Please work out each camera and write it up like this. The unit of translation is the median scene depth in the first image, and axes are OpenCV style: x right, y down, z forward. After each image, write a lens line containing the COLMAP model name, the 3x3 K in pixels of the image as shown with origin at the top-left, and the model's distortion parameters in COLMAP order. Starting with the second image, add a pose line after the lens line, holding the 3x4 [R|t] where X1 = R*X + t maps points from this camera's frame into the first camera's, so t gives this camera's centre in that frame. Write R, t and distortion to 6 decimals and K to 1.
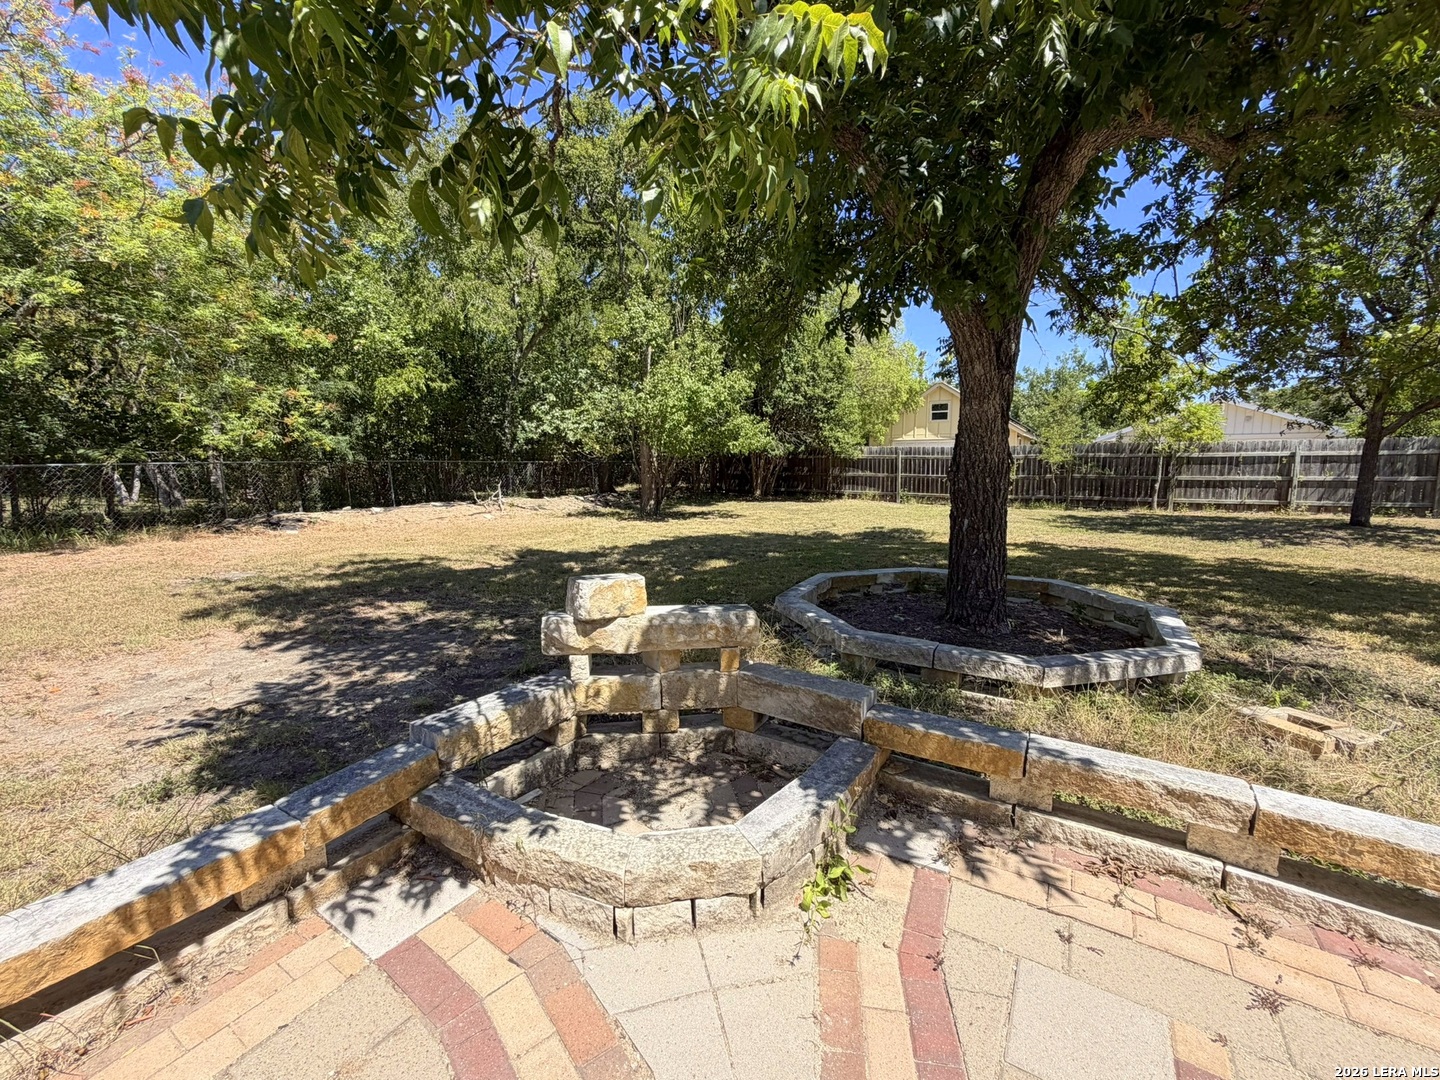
lens RADIAL K [[578.7, 0, 720.0], [0, 578.7, 540.0], [0, 0, 1]] dist [-0.000012, -0.000048]
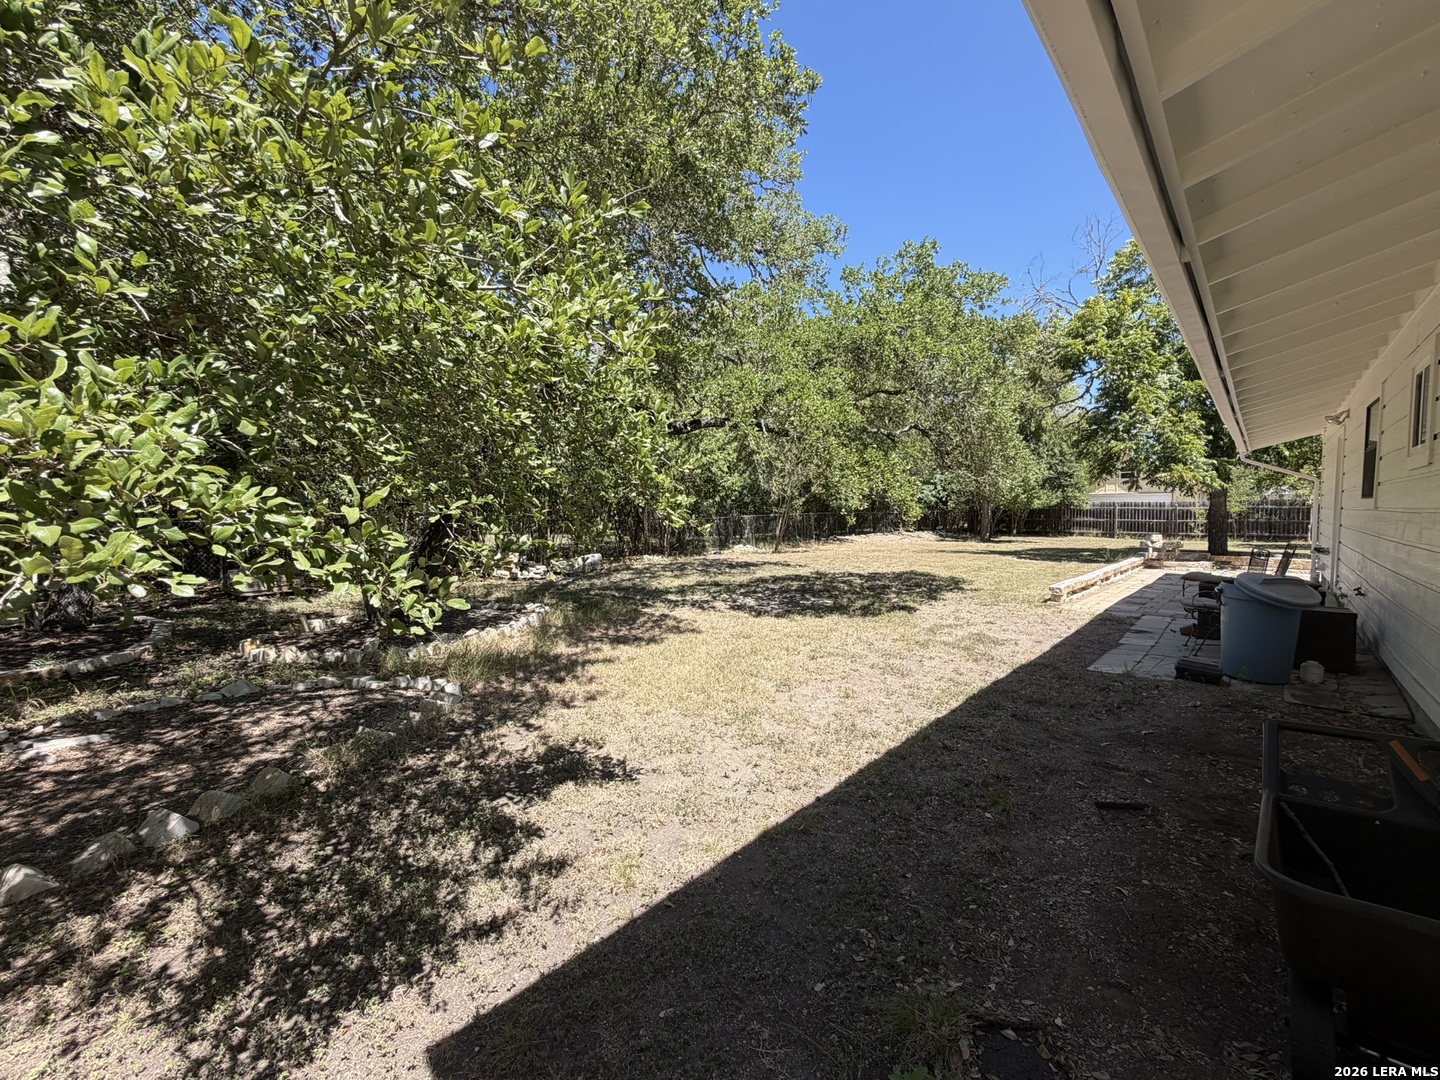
lens RADIAL K [[578.7, 0, 720.0], [0, 578.7, 540.0], [0, 0, 1]] dist [-0.000012, -0.000048]
pose [[0.981469, 0.006029, -0.191527, -0.517344], [-0.022068, 0.996411, -0.081720, 0.106652], [0.190347, 0.084432, 0.978079, -0.838389]]
